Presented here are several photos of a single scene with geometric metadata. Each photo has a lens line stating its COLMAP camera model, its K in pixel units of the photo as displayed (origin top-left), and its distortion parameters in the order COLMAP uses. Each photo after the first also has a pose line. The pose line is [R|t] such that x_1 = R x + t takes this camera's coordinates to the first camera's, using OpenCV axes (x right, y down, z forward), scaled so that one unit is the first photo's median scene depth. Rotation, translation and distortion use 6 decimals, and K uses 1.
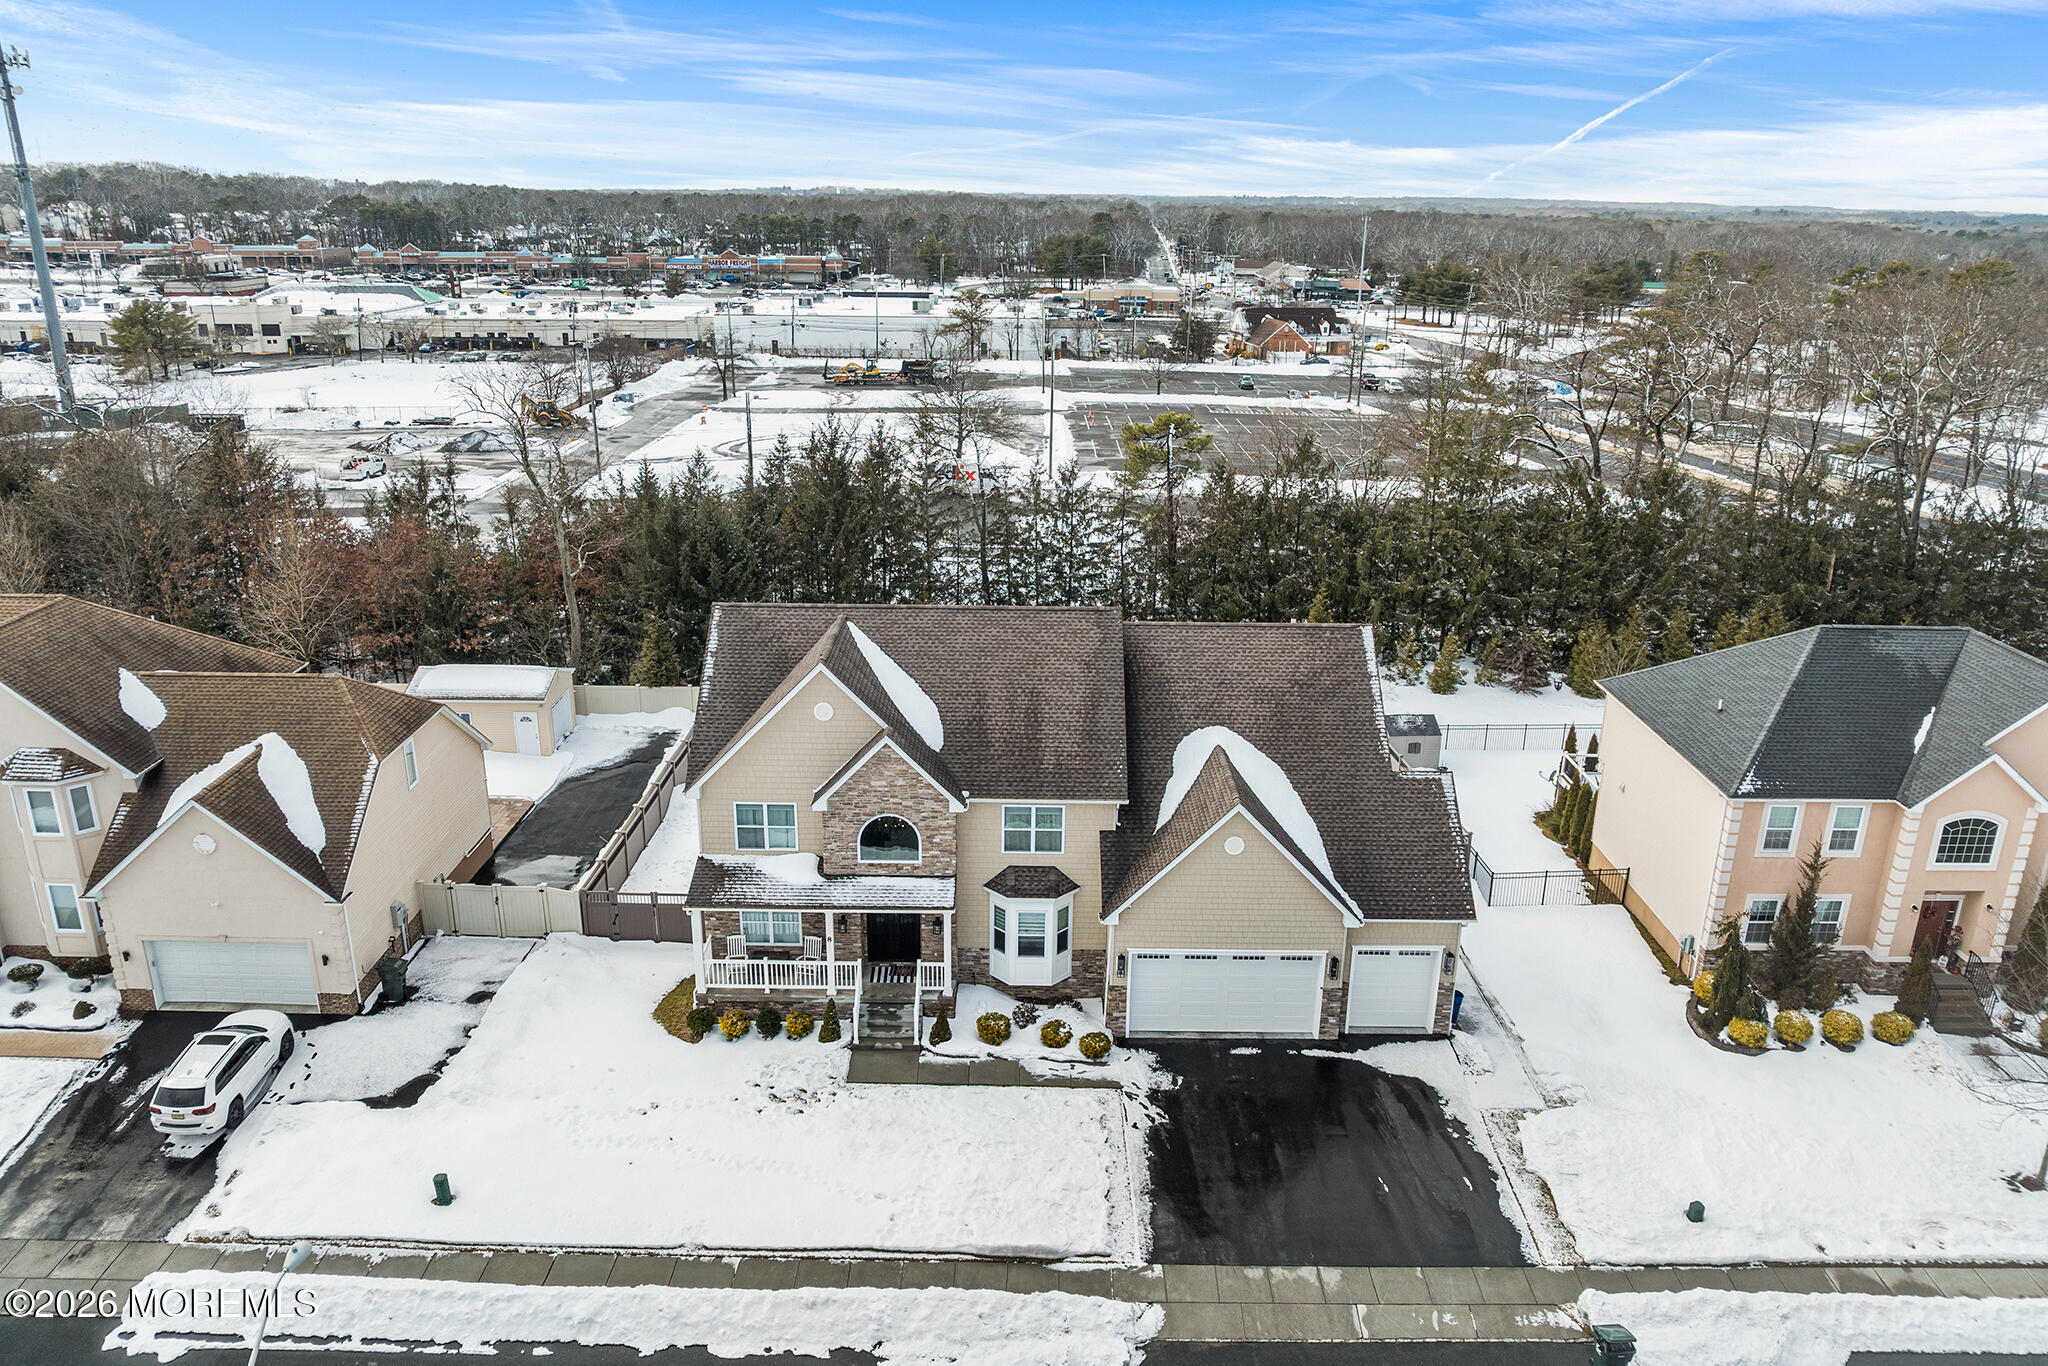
lens RADIAL K [[1460.4, 0, 1024.0], [0, 1460.4, 683.0], [0, 0, 1]] dist [-0.035536, -0.005746]
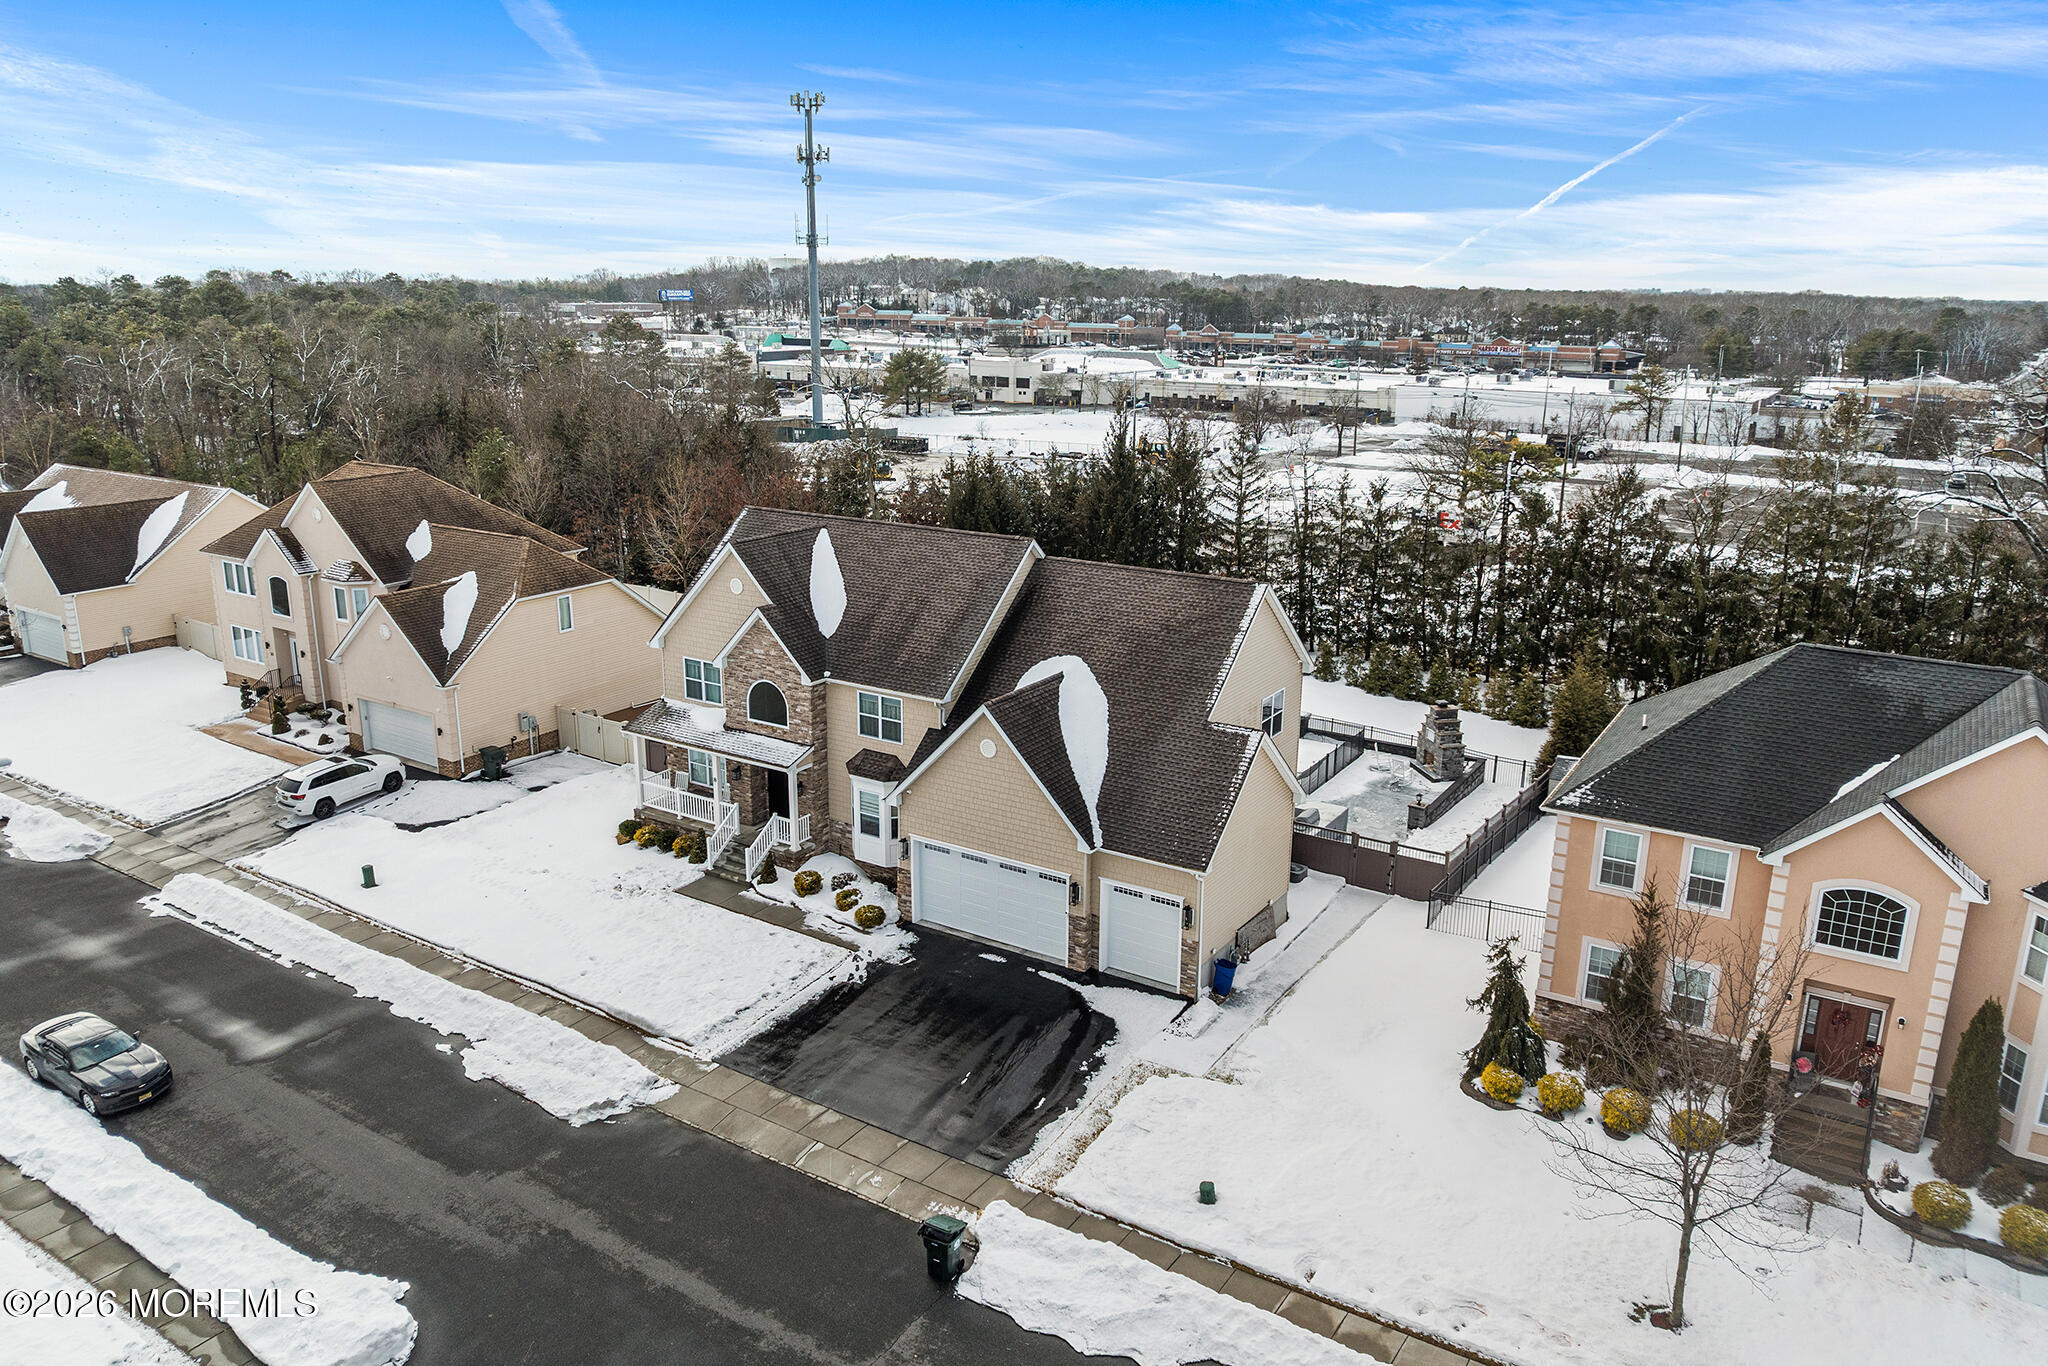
lens RADIAL K [[1453.0, 0, 1024.0], [0, 1453.0, 683.0], [0, 0, 1]] dist [-0.035175, -0.004540]
pose [[0.842372, 0.137336, -0.521102, 0.675092], [-0.170745, 0.985179, -0.016369, 0.075478], [0.511131, 0.102765, 0.853337, 0.120699]]
